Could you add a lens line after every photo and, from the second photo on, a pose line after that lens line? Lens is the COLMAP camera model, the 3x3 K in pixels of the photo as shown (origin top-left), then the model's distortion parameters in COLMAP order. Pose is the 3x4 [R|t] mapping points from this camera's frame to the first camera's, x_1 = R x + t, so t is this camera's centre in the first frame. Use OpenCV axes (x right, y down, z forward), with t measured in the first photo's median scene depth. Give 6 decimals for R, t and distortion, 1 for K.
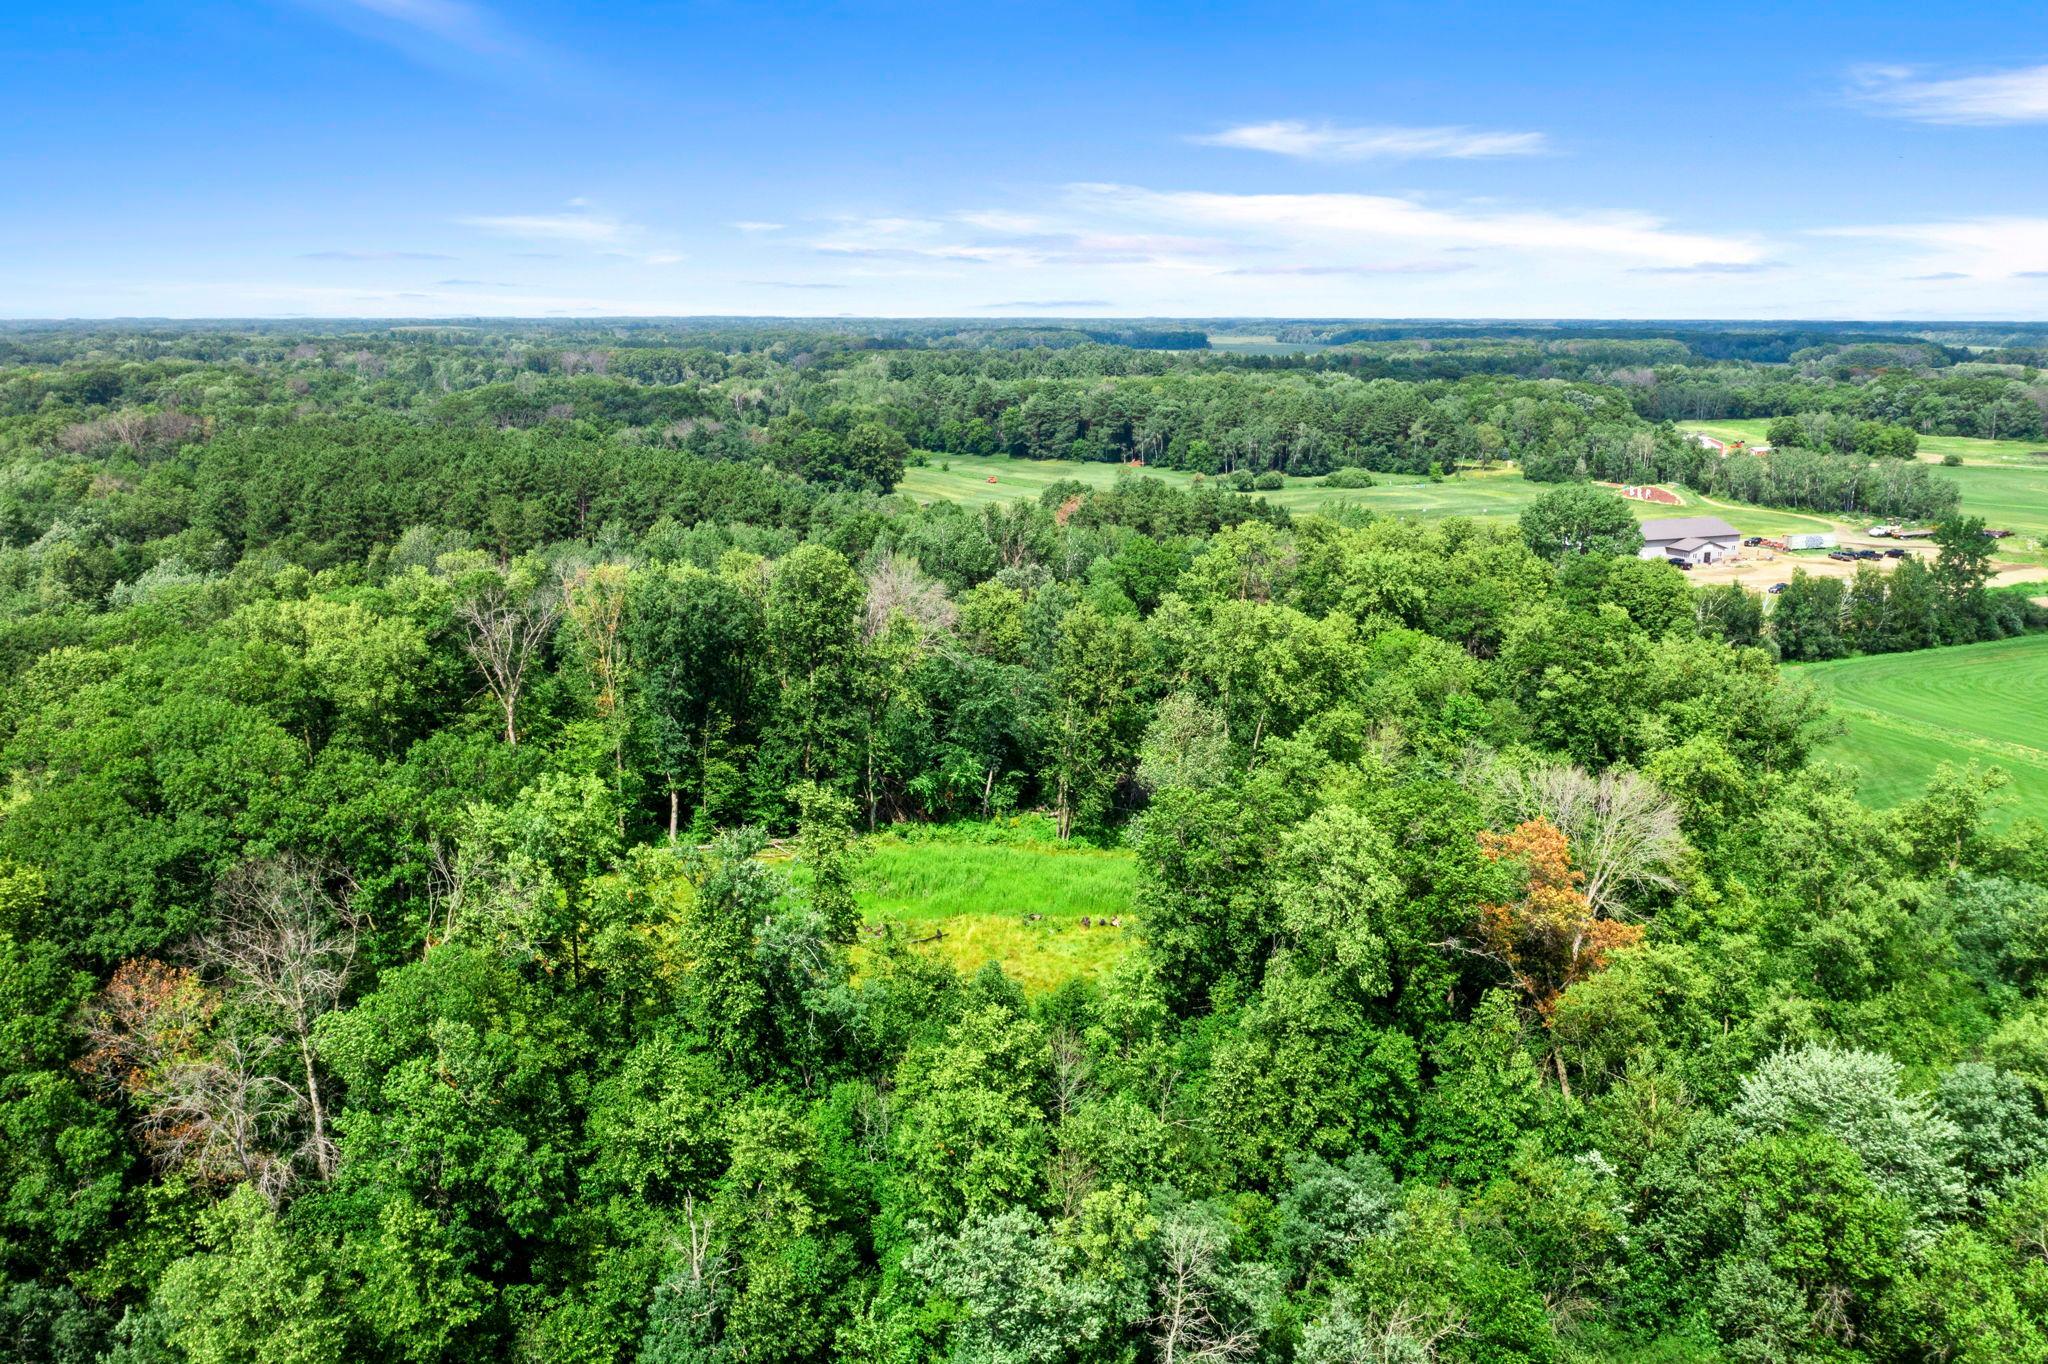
lens RADIAL K [[1616.8, 0, 1021.4], [0, 1616.8, 682.3], [0, 0, 1]] dist [-0.017851, -0.005185]
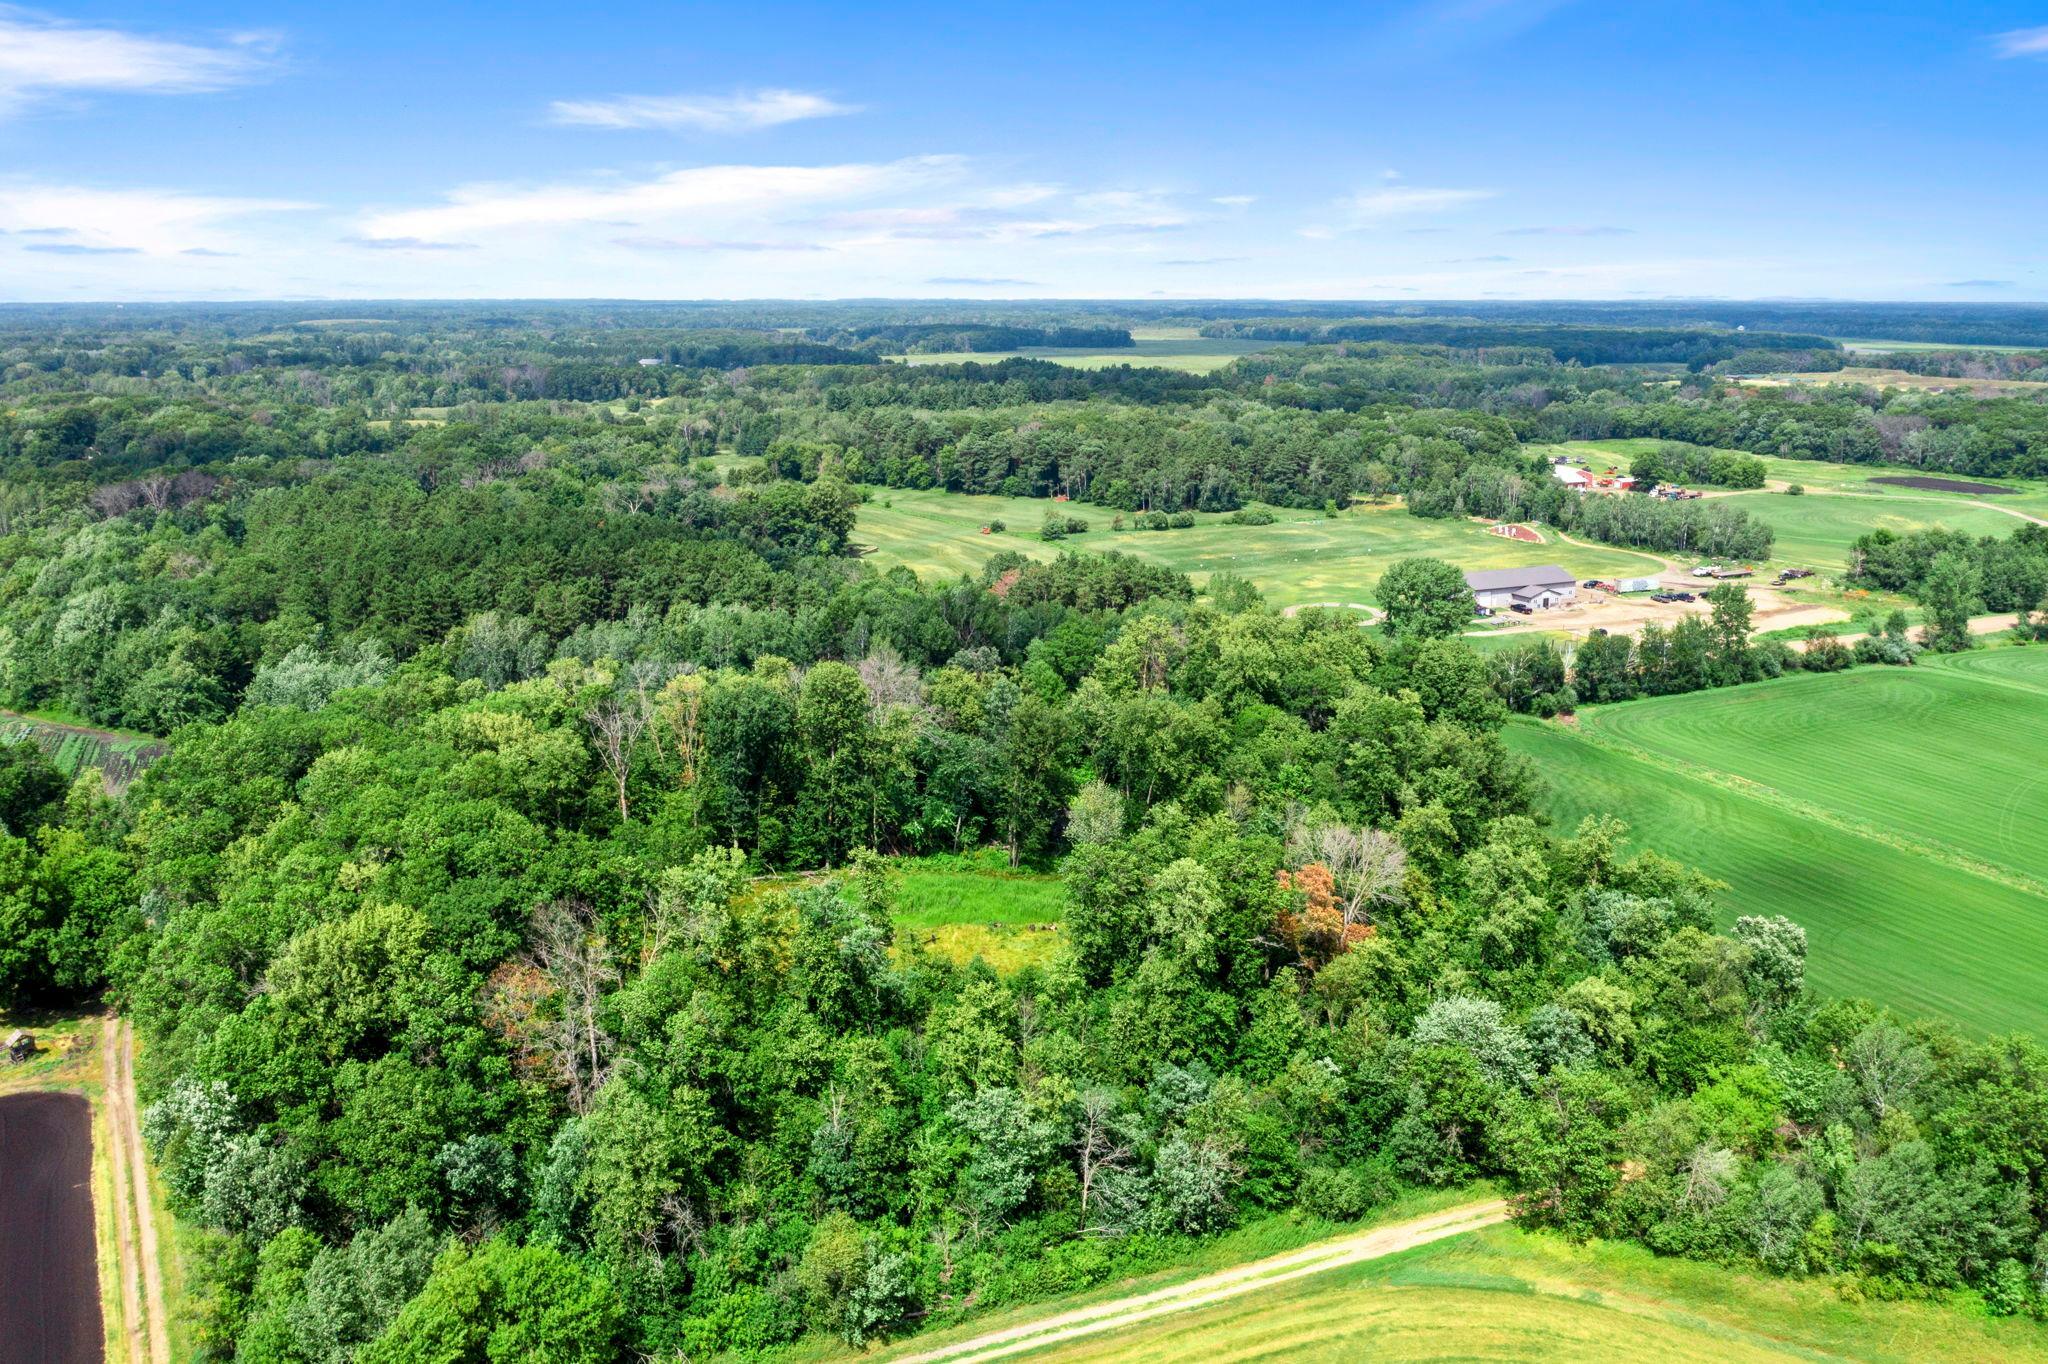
lens RADIAL K [[1580.7, 0, 1014.2], [0, 1580.7, 662.3], [0, 0, 1]] dist [0.001256, -0.005147]
pose [[0.999169, -0.012438, 0.038826, -0.029337], [0.012922, 0.999842, -0.012232, -0.075857], [-0.038668, 0.012724, 0.999171, -0.439944]]
